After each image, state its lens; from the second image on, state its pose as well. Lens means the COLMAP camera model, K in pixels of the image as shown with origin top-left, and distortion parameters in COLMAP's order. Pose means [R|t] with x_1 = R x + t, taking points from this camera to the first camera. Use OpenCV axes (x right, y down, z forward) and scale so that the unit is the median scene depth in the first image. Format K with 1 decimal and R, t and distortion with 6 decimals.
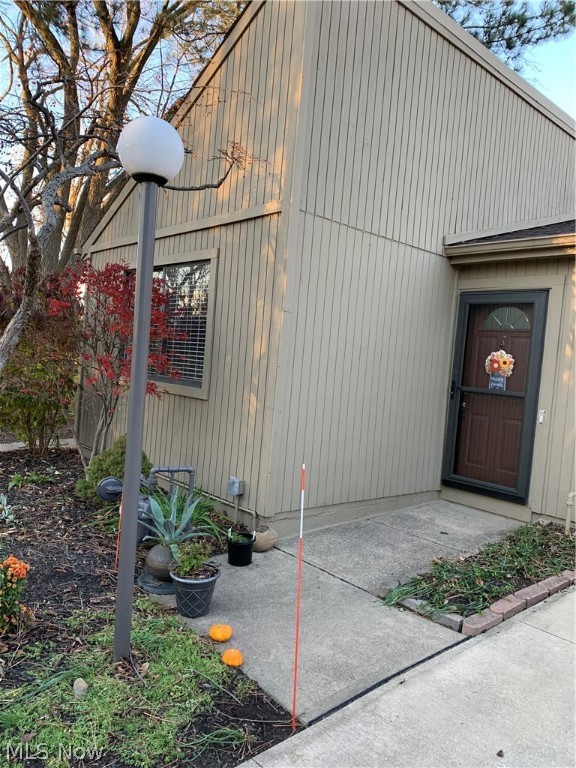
lens RADIAL K [[584.6, 0, 288.0], [0, 584.6, 384.0], [0, 0, 1]] dist [0.002909, -0.000555]
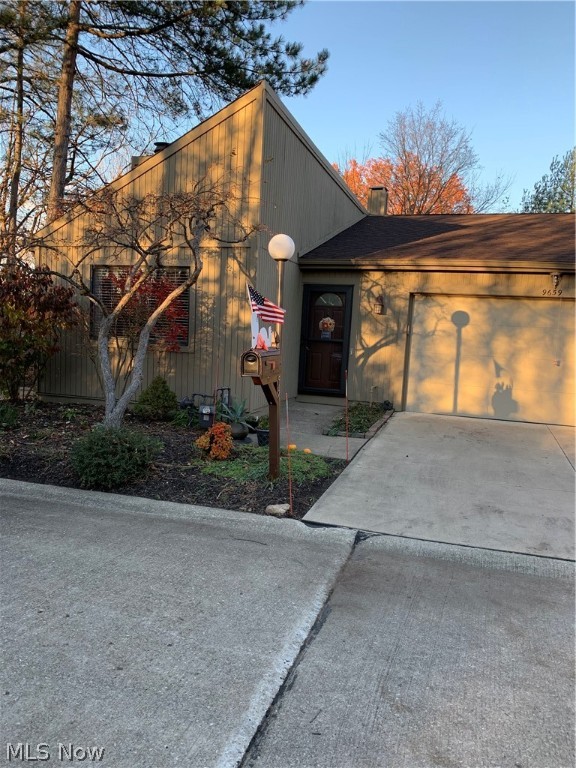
lens RADIAL K [[586.9, 0, 284.8], [0, 586.9, 388.2], [0, 0, 1]] dist [0.047190, -0.056080]
pose [[0.860861, -0.084023, 0.501856, -0.702948], [0.035749, 0.993822, 0.105068, -0.034466], [-0.507583, -0.072508, 0.858546, -0.540368]]
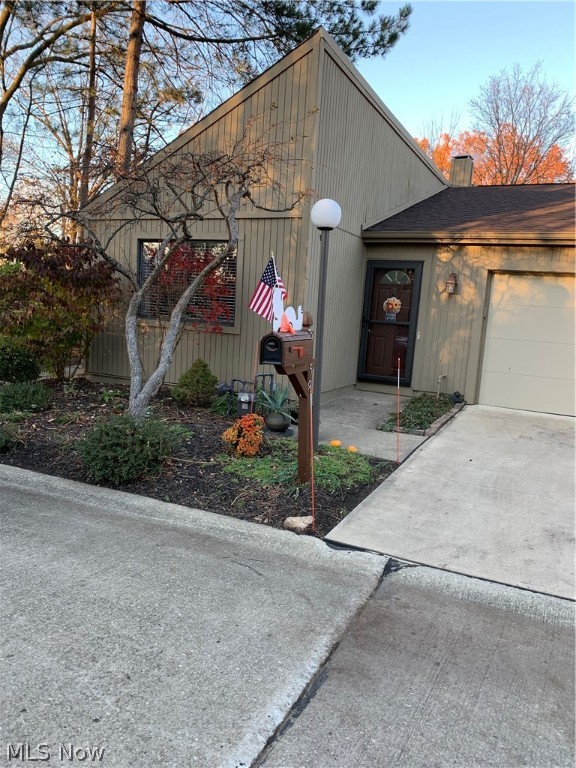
lens RADIAL K [[590.5, 0, 287.2], [0, 590.5, 384.7], [0, 0, 1]] dist [0.021967, -0.010013]
pose [[0.922338, -0.068936, 0.380184, -0.572109], [0.022037, 0.991739, 0.126363, -0.029629], [-0.385754, -0.108171, 0.916238, -0.453373]]
